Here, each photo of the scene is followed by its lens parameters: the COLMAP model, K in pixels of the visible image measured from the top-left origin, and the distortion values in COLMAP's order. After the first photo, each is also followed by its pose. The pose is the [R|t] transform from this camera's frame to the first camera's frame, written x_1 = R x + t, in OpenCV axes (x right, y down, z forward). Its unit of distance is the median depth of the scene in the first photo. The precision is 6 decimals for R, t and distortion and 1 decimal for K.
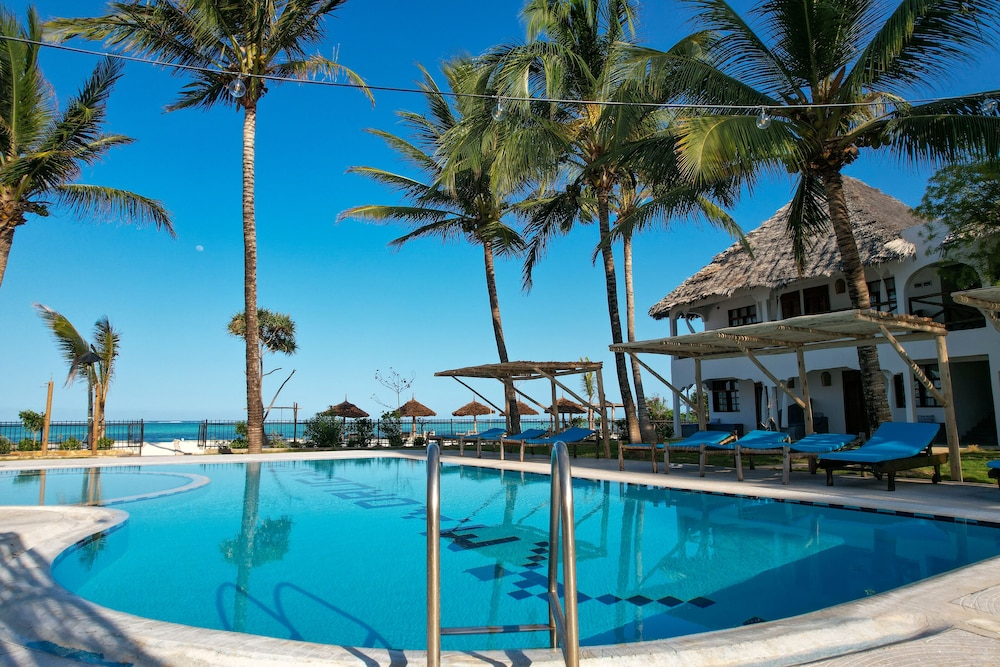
lens RADIAL K [[639.2, 0, 491.9], [0, 639.2, 331.9], [0, 0, 1]] dist [-0.069355, 0.065116]
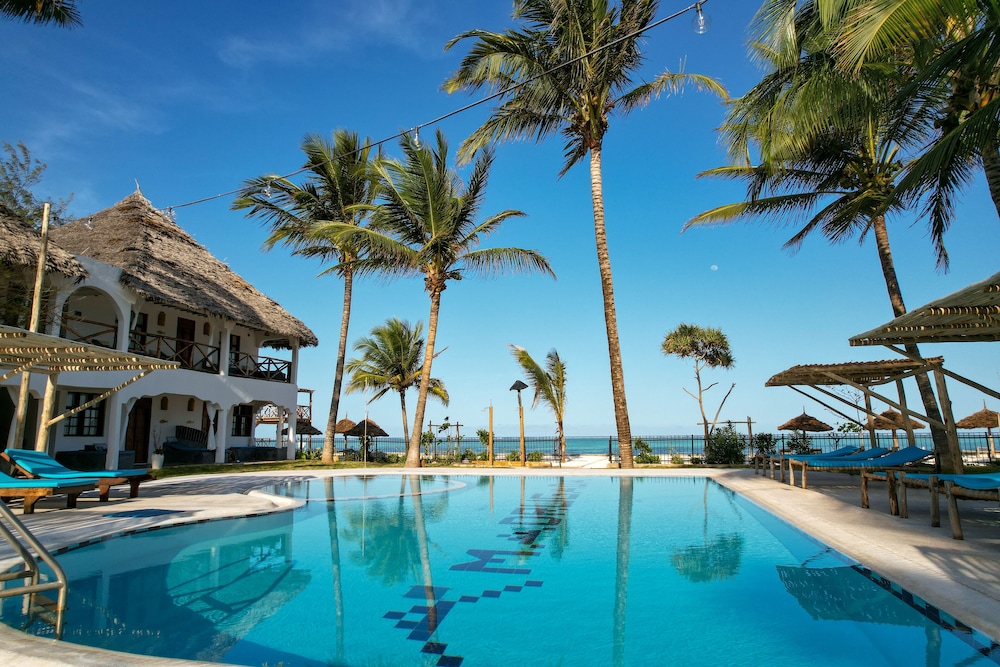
lens RADIAL K [[639.2, 0, 491.9], [0, 639.2, 331.9], [0, 0, 1]] dist [-0.069355, 0.065116]
pose [[0.699499, -0.113335, -0.705589, 0.225216], [0.098161, 0.993223, -0.062222, 0.009938], [0.707860, -0.025737, 0.705884, 0.096770]]
